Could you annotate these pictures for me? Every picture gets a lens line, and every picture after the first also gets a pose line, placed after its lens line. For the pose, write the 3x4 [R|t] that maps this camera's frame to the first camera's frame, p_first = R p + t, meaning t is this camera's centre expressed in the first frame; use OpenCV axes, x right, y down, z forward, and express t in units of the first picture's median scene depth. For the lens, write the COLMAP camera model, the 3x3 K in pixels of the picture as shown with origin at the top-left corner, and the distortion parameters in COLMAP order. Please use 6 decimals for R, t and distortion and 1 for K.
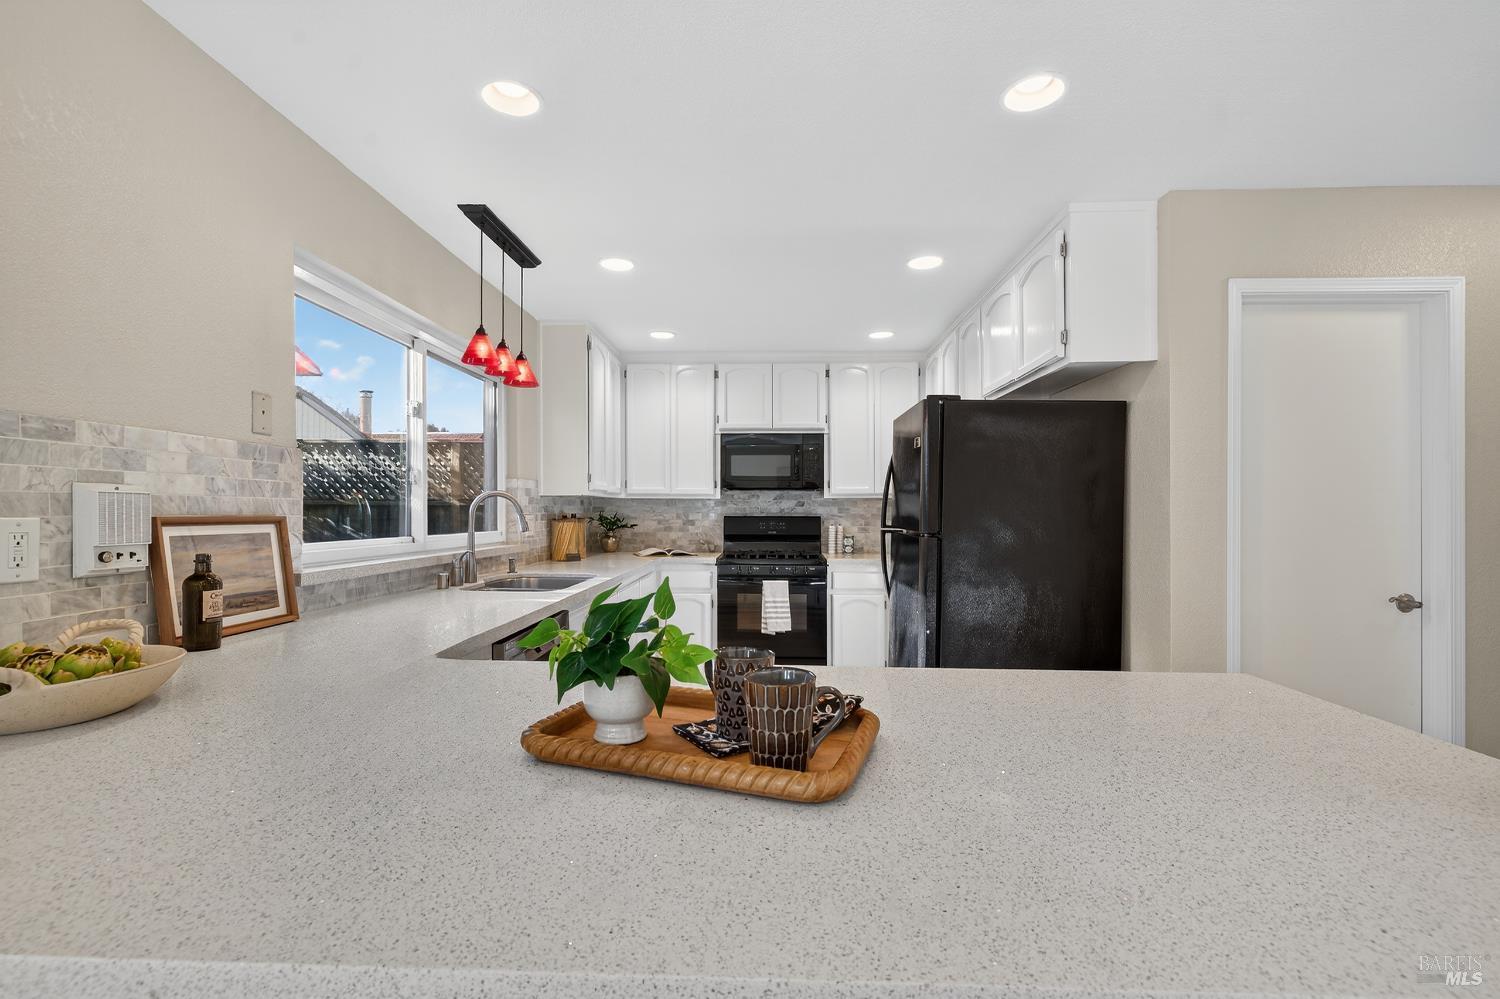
lens RADIAL K [[652.6, 0, 753.4], [0, 652.6, 520.2], [0, 0, 1]] dist [-0.000912, -0.001013]
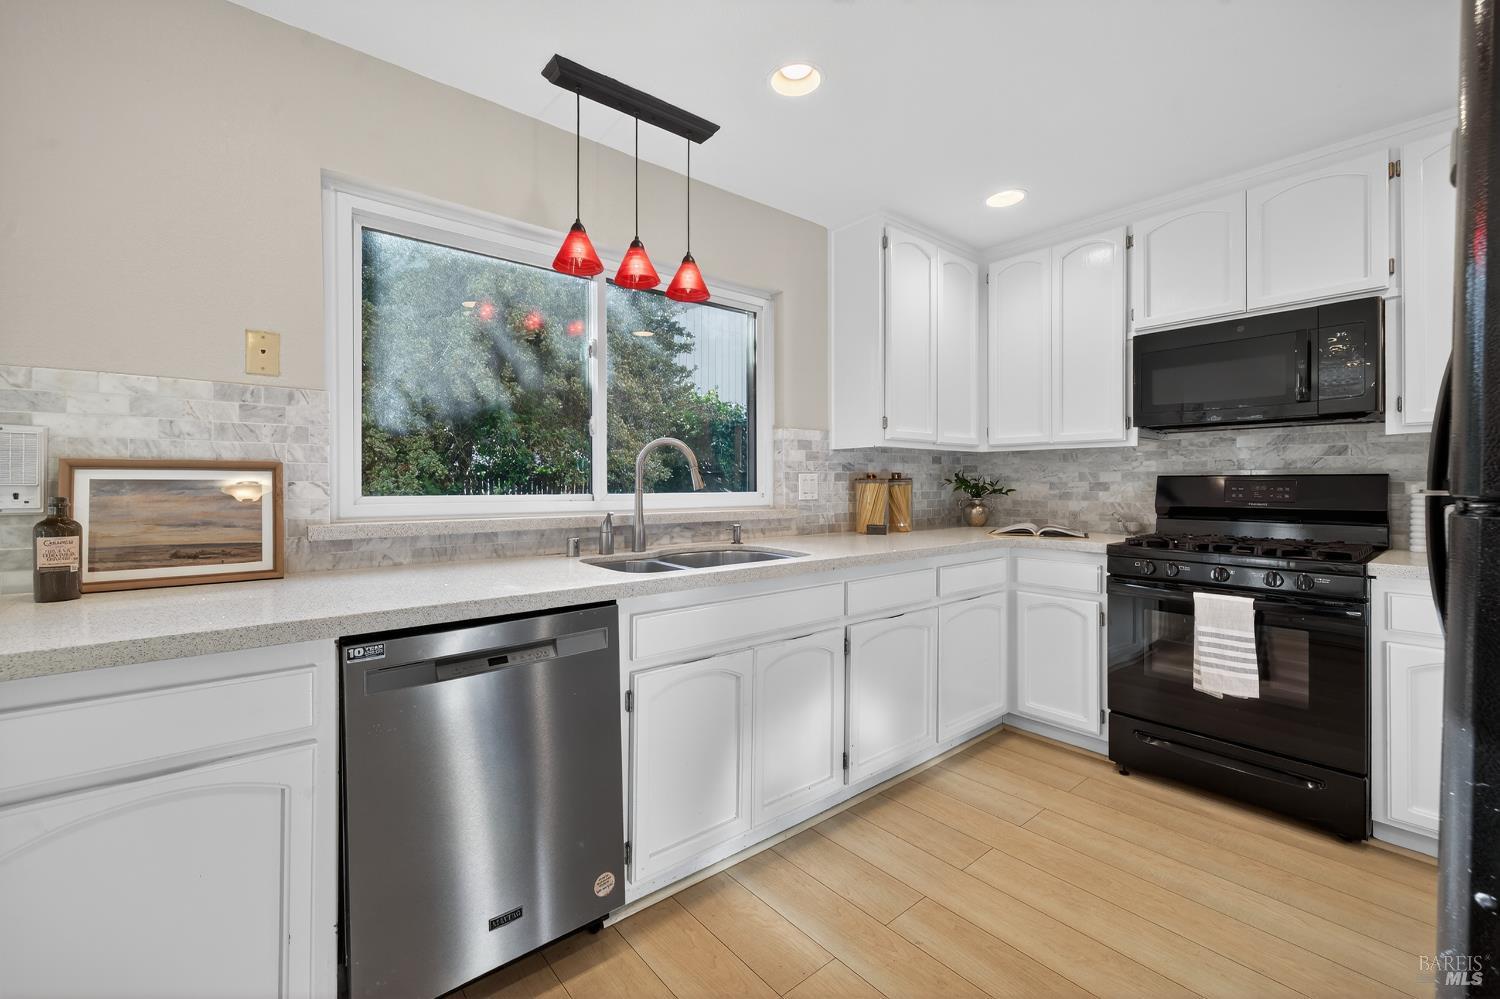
lens RADIAL K [[615.7, 0, 757.9], [0, 615.7, 487.9], [0, 0, 1]] dist [0.001520, -0.000274]
pose [[0.660667, 0.001862, -0.750677, 0.238027], [-0.007595, 0.999962, -0.004204, 0.017775], [0.750640, 0.008479, 0.660657, 0.594448]]
